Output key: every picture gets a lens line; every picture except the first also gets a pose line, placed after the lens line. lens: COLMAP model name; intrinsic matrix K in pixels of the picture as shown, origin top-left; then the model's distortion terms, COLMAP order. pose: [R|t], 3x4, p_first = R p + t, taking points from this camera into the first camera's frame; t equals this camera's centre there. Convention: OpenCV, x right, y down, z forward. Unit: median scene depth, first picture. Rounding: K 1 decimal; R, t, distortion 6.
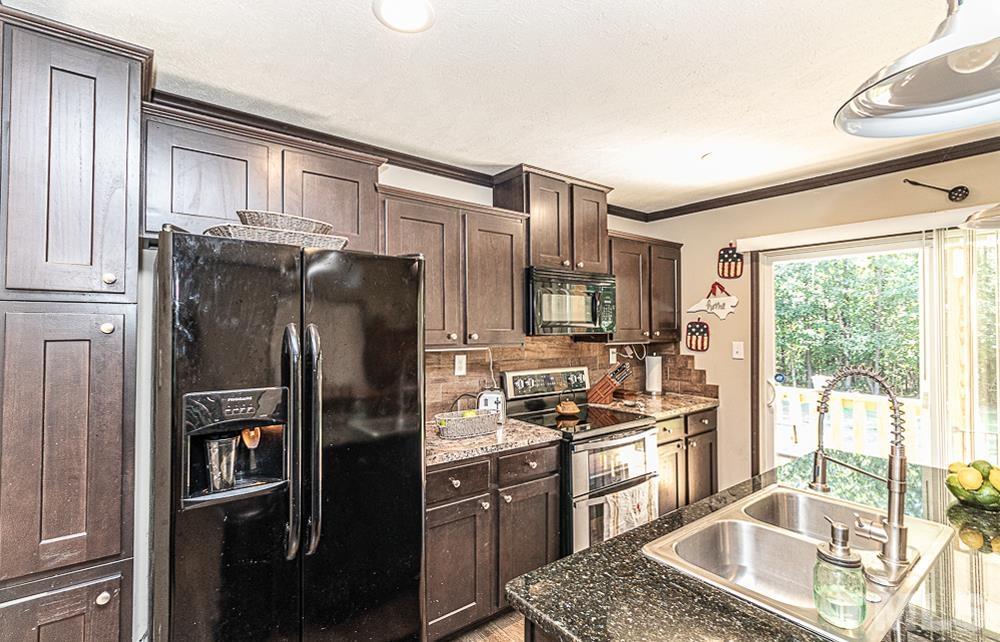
lens RADIAL K [[467.9, 0, 500.0], [0, 467.9, 321.0], [0, 0, 1]] dist [0.000551, 0.000030]
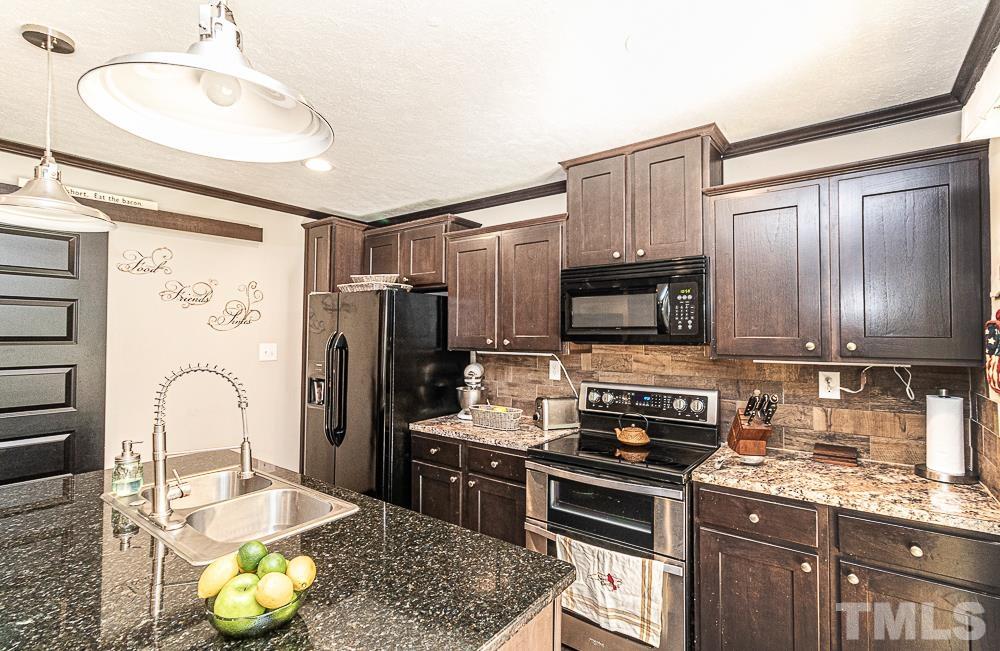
lens RADIAL K [[470.4, 0, 500.0], [0, 470.4, 325.5], [0, 0, 1]] dist [0.002270, 0.000591]
pose [[0.270599, -0.017209, -0.962538, 0.789915], [0.008170, 0.999845, -0.015579, 0.008181], [0.962658, -0.003648, 0.270697, 0.521199]]
